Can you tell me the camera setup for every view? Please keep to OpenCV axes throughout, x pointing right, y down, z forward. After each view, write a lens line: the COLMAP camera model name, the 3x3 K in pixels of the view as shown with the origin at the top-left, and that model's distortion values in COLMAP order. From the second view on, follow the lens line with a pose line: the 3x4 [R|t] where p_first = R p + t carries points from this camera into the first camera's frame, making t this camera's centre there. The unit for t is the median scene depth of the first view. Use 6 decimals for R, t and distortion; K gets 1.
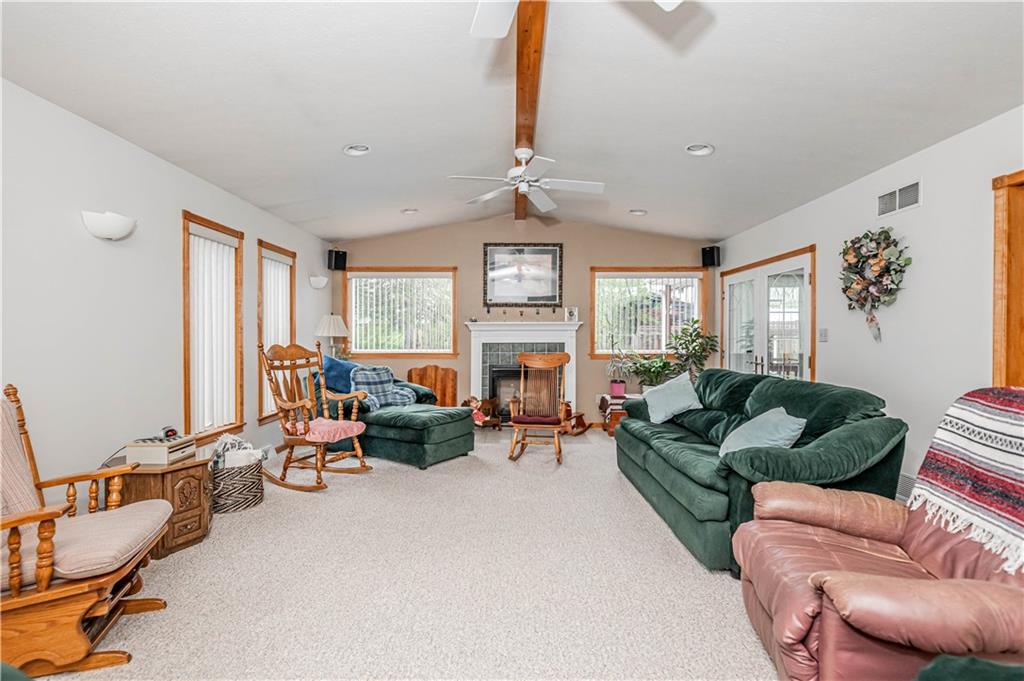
lens RADIAL K [[466.4, 0, 512.0], [0, 466.4, 340.5], [0, 0, 1]] dist [-0.001359, -0.000594]
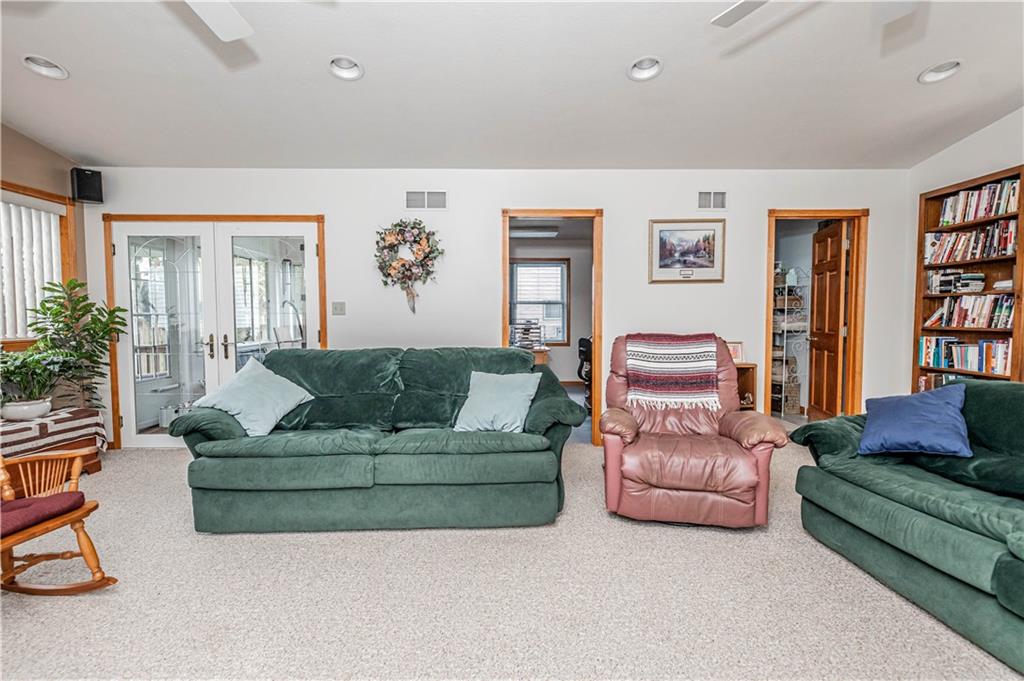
lens RADIAL K [[466.4, 0, 512.0], [0, 466.4, 340.5], [0, 0, 1]] dist [-0.001359, -0.000594]
pose [[-0.035827, -0.056563, 0.997756, -0.292644], [0.011722, 0.998305, 0.057015, 0.004131], [-0.999289, 0.013739, -0.035103, 0.525449]]
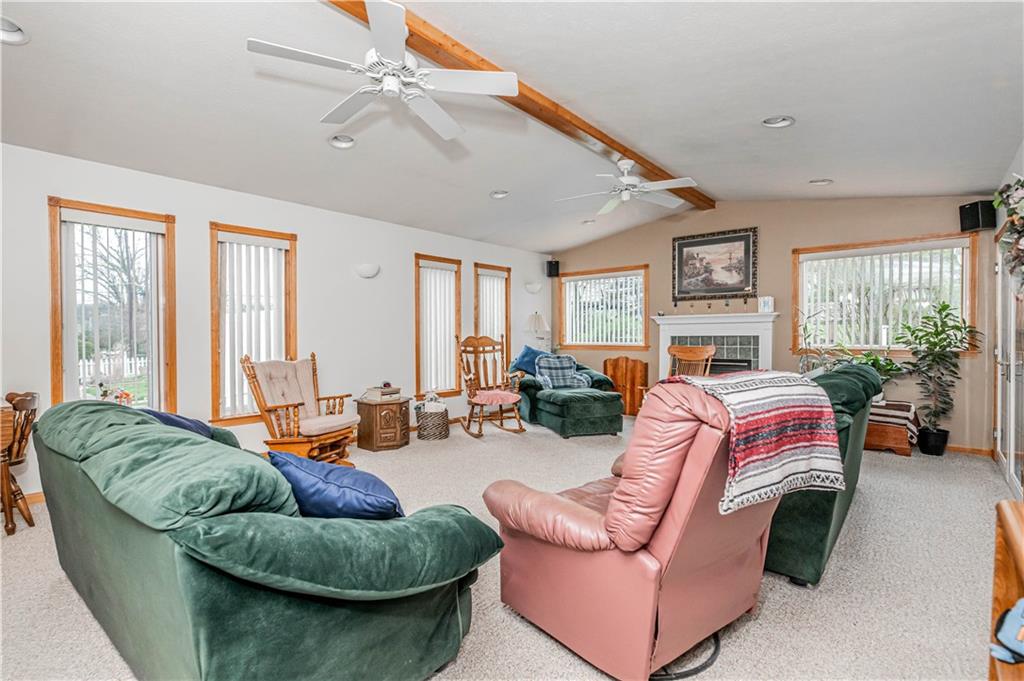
lens RADIAL K [[485.2, 0, 512.0], [0, 485.2, 340.5], [0, 0, 1]] dist [0.001508, 0.000177]
pose [[0.759395, 0.003949, -0.650618, 0.440030], [-0.000738, 0.999986, 0.005208, 0.011235], [0.650629, -0.003475, 0.759387, -0.045208]]
